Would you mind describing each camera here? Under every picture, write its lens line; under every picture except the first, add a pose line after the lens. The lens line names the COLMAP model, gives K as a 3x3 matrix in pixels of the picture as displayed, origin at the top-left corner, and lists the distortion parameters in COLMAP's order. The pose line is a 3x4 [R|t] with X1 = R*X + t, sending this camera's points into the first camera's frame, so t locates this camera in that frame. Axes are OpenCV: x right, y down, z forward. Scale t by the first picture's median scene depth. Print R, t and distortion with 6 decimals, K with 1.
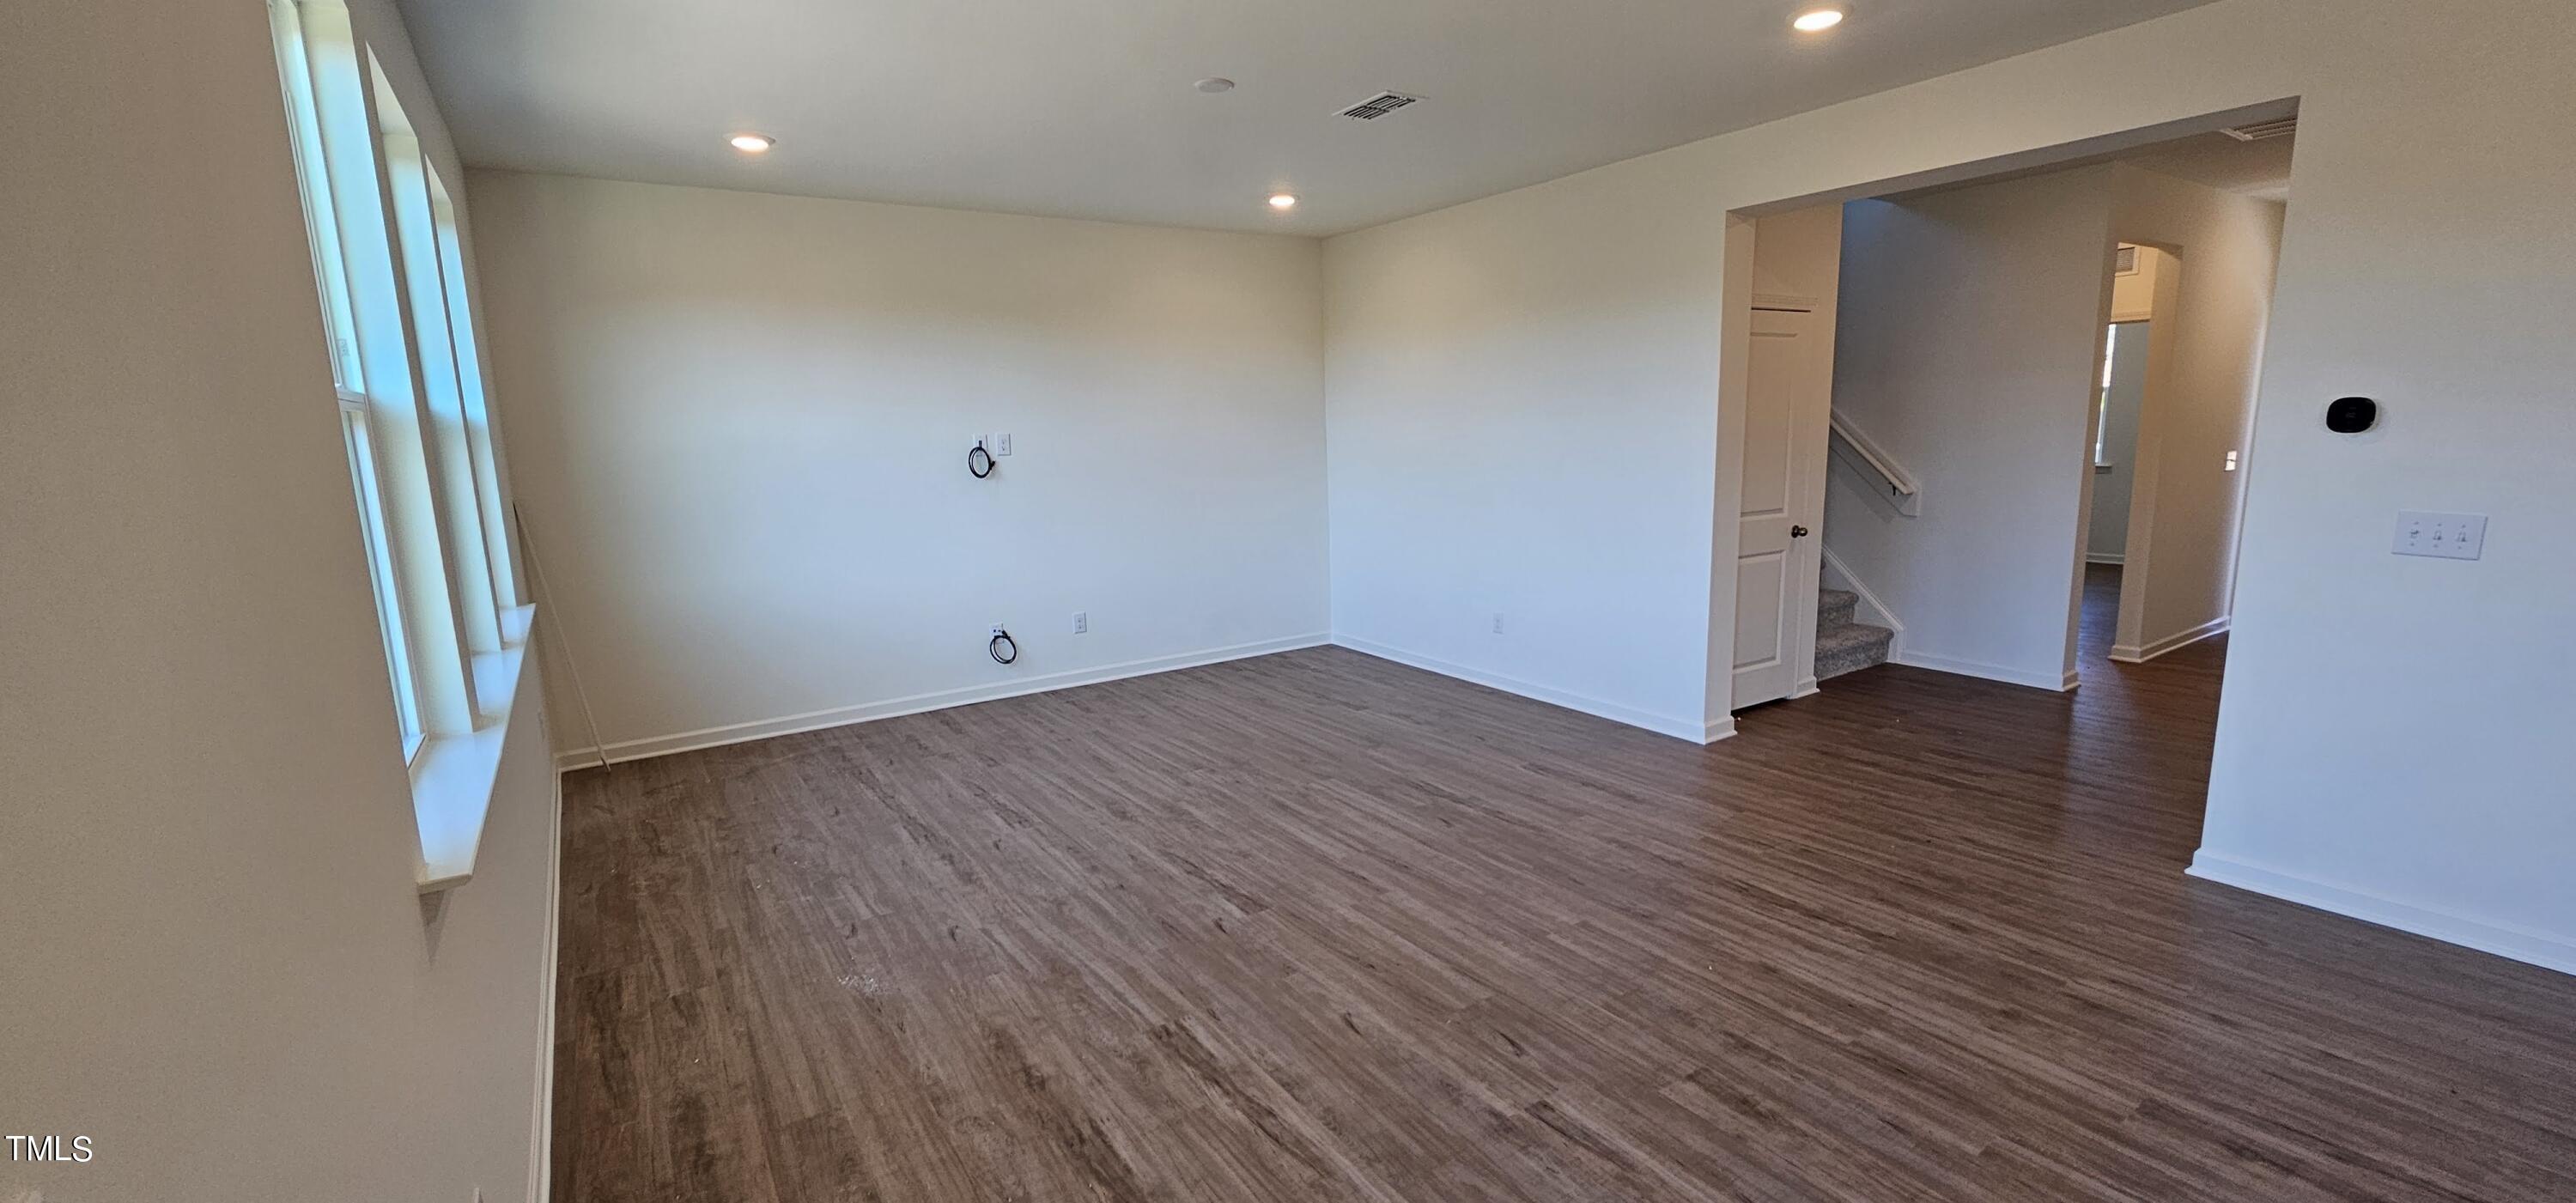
lens RADIAL K [[1065.2, 0, 1286.2], [0, 1065.2, 612.0], [0, 0, 1]] dist [-0.002043, 0.000436]
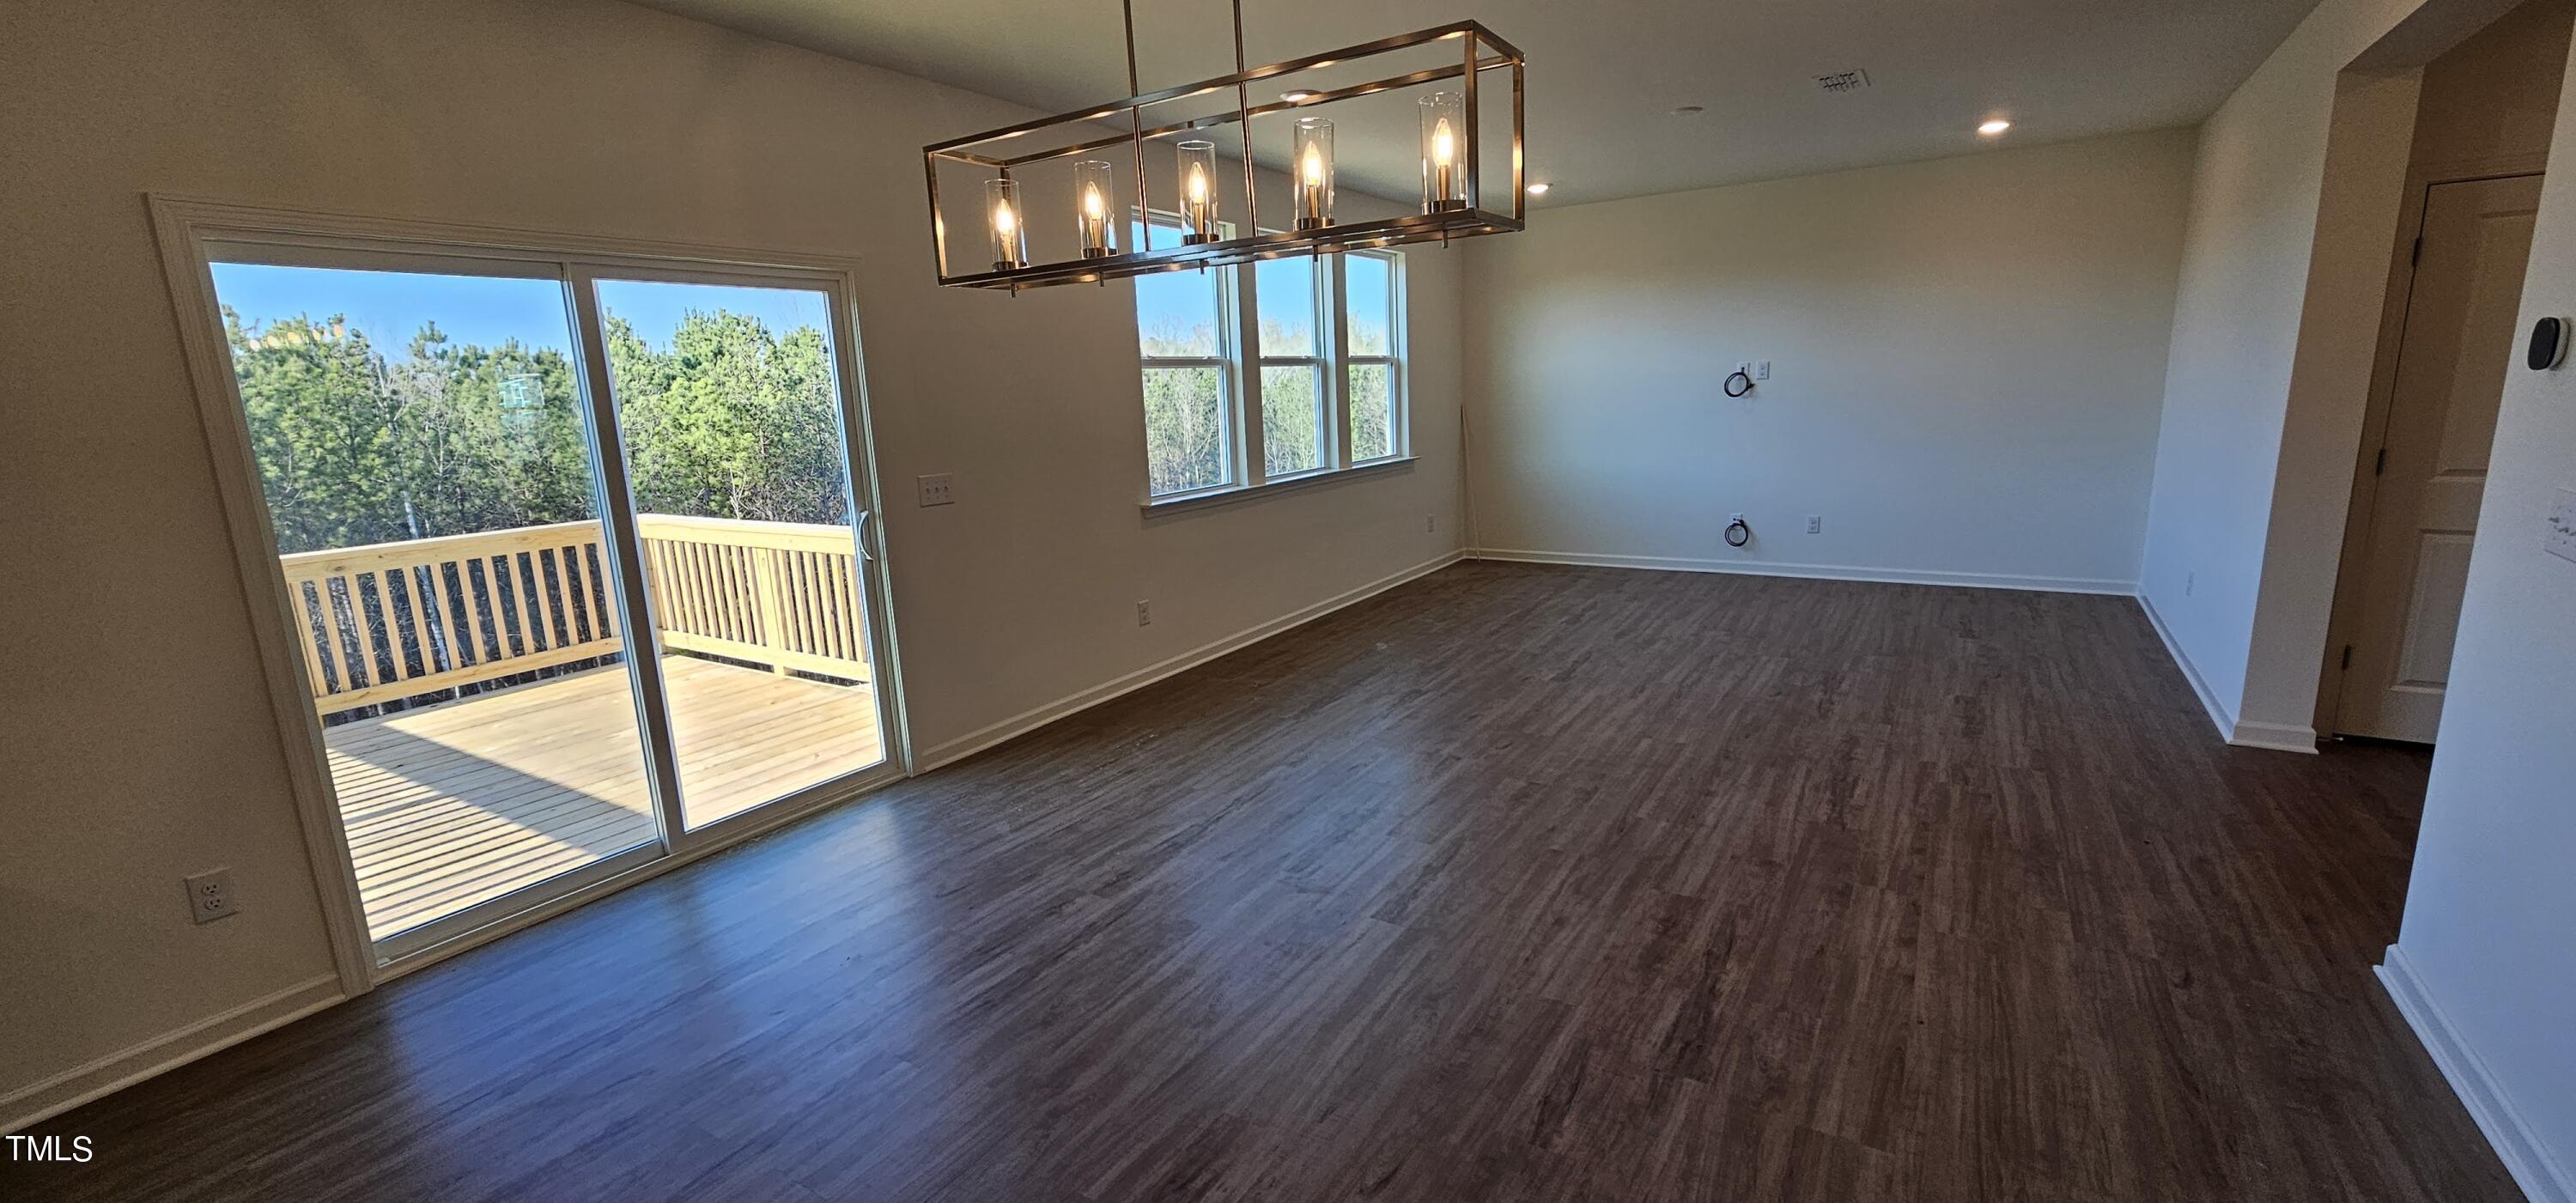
lens RADIAL K [[1065.2, 0, 1286.2], [0, 1065.2, 612.0], [0, 0, 1]] dist [-0.002043, 0.000436]
pose [[0.398293, 0.203916, -0.894305, 1.138737], [-0.130396, 0.977661, 0.164849, -0.022673], [0.907943, 0.050956, 0.415985, -0.013699]]
